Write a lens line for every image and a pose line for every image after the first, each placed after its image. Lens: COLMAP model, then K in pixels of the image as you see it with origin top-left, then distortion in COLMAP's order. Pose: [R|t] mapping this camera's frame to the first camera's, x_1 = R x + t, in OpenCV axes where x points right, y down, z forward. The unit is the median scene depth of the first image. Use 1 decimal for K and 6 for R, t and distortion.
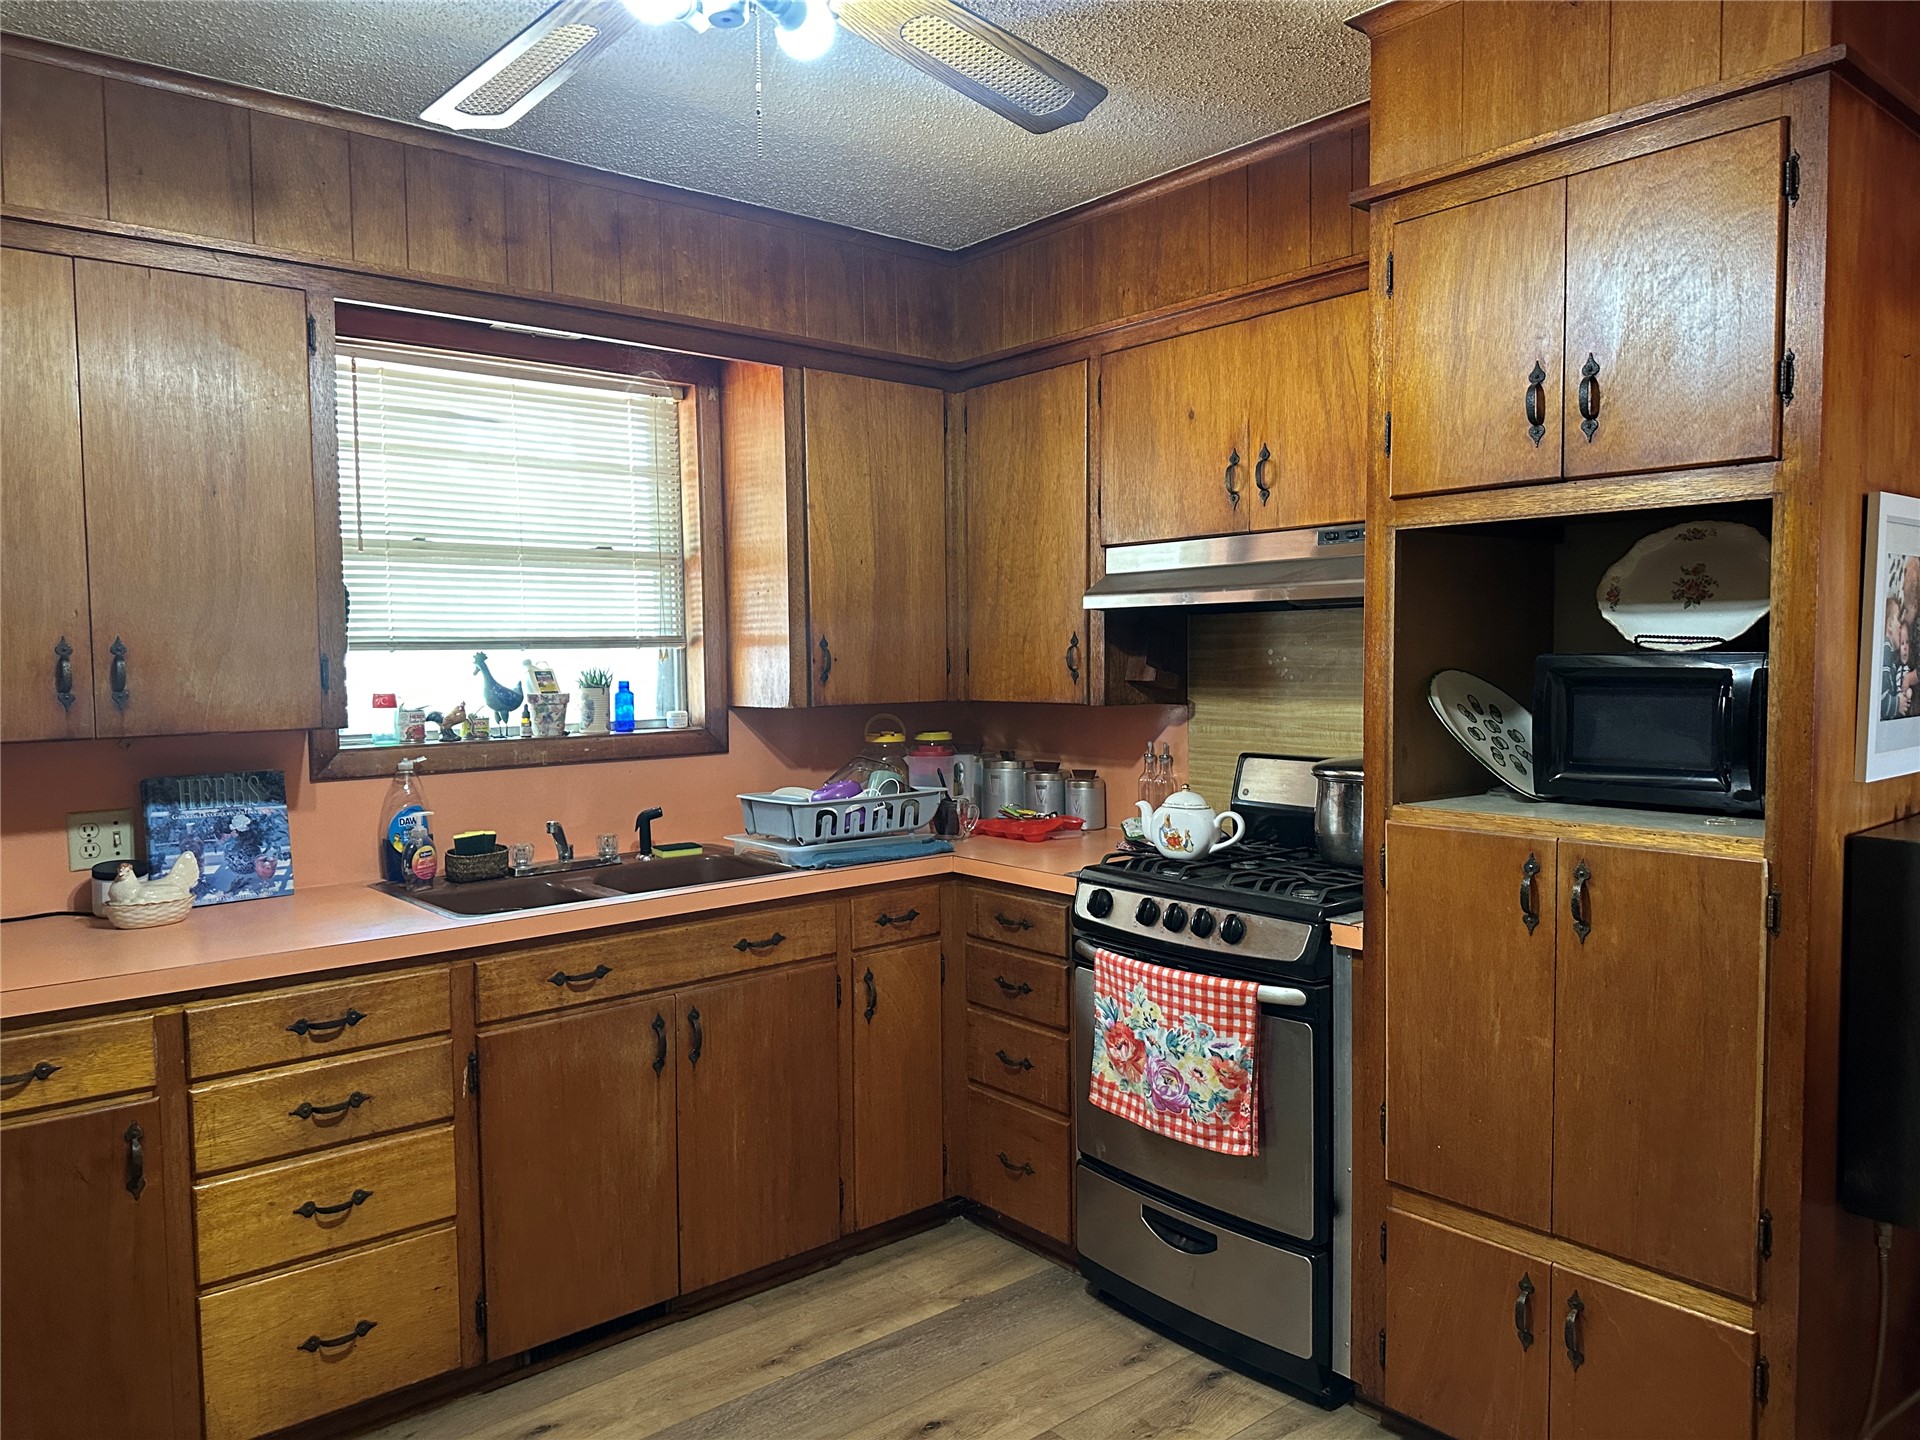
lens RADIAL K [[1328.4, 0, 968.3], [0, 1328.4, 721.7], [0, 0, 1]] dist [0.018162, -0.030529]
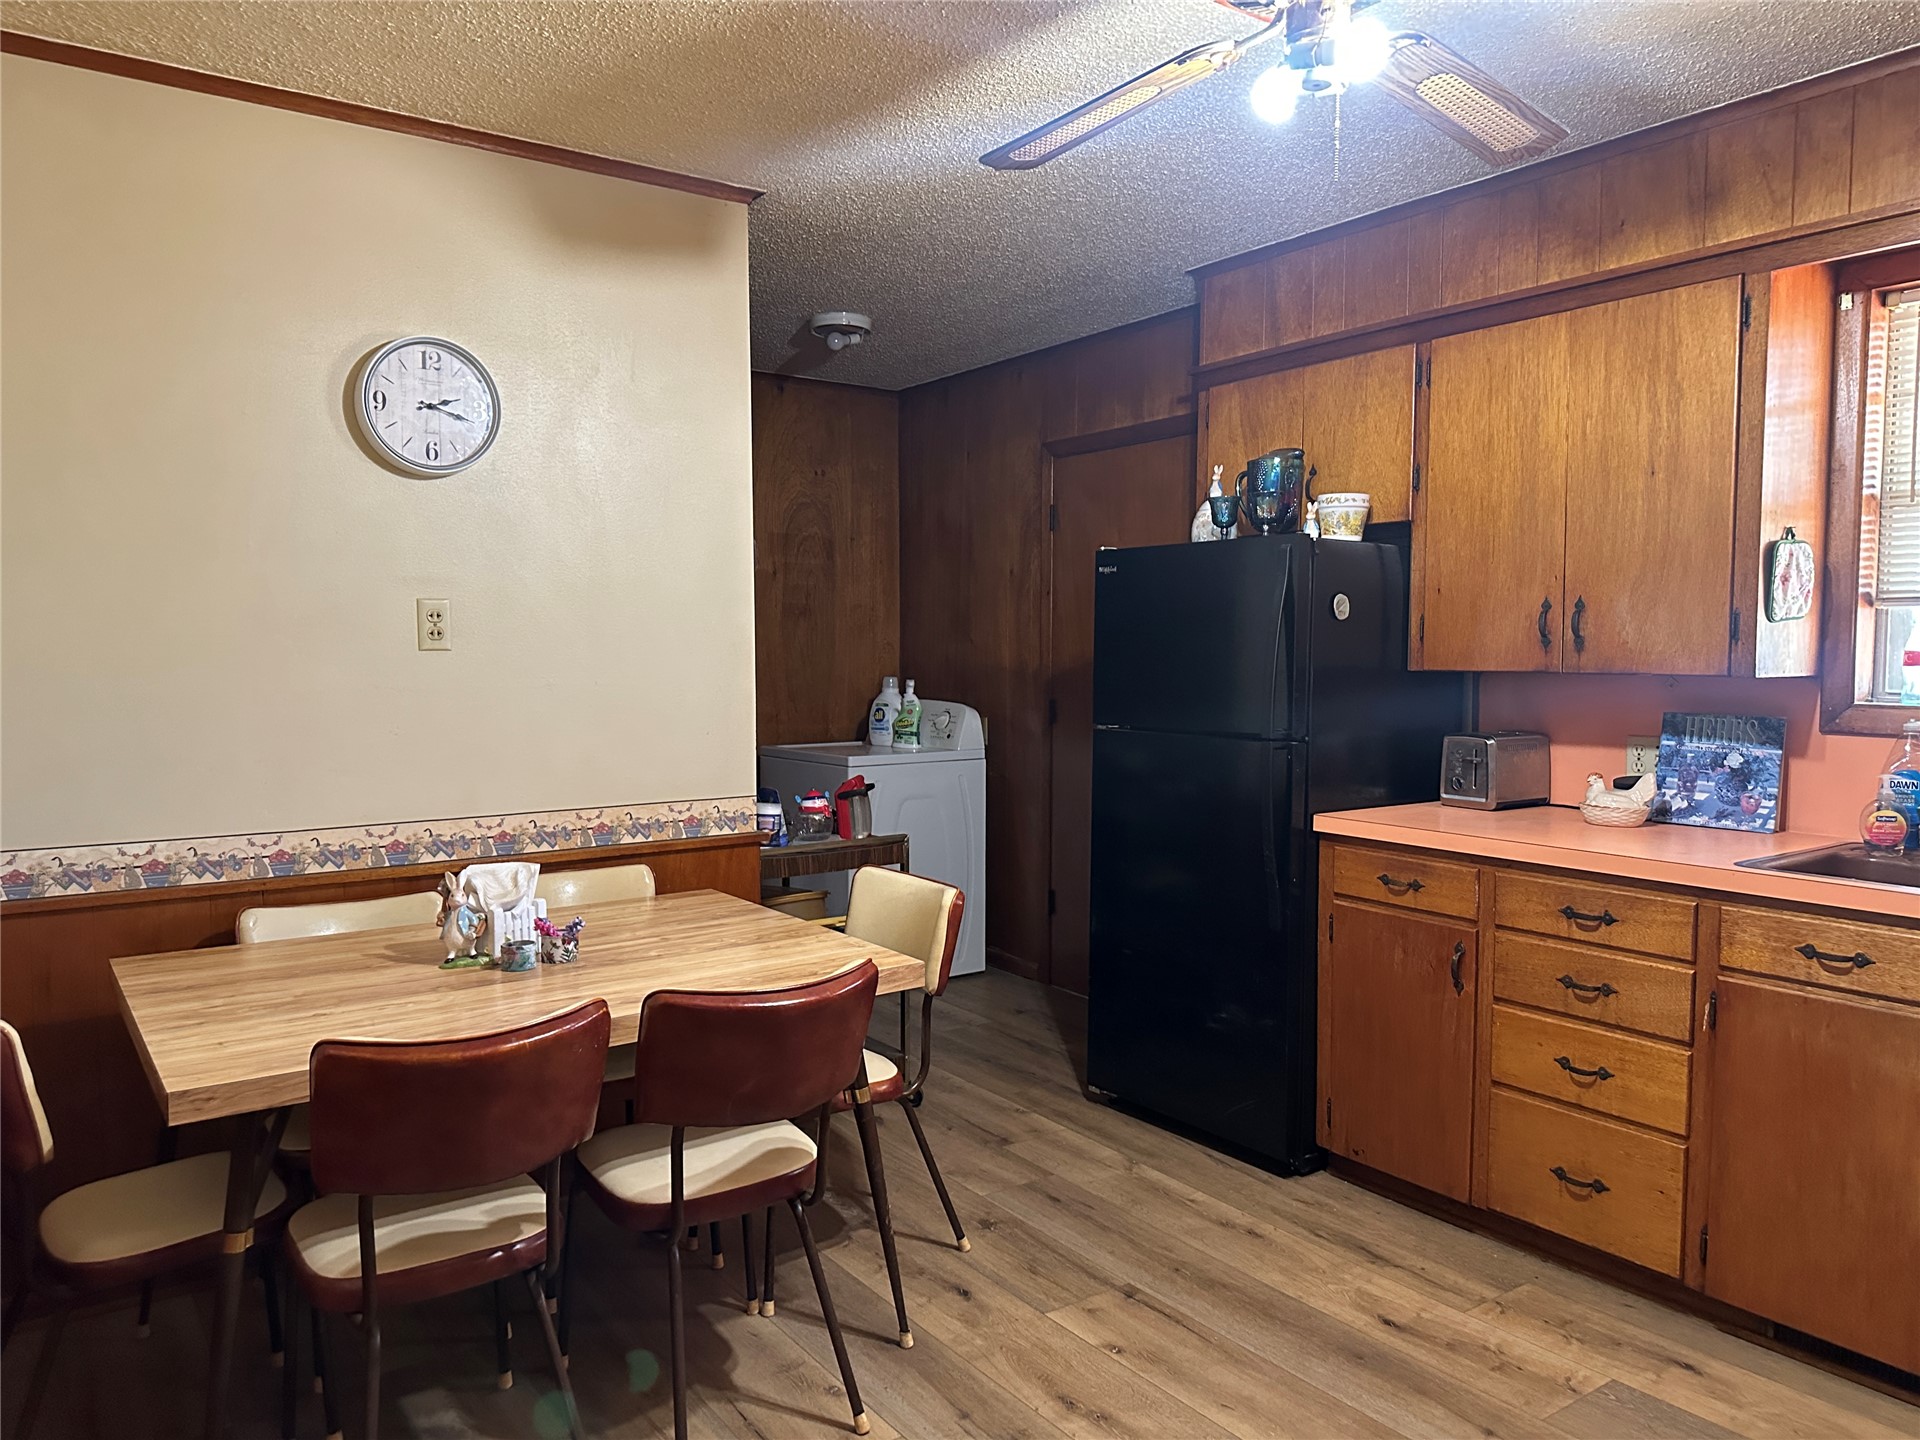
lens RADIAL K [[1328.4, 0, 967.5], [0, 1328.4, 720.2], [0, 0, 1]] dist [0.018162, -0.030529]
pose [[-0.068328, 0.070739, -0.995152, 0.653241], [-0.053745, 0.995774, 0.074473, -0.006888], [0.996214, 0.058573, -0.064237, 0.458069]]
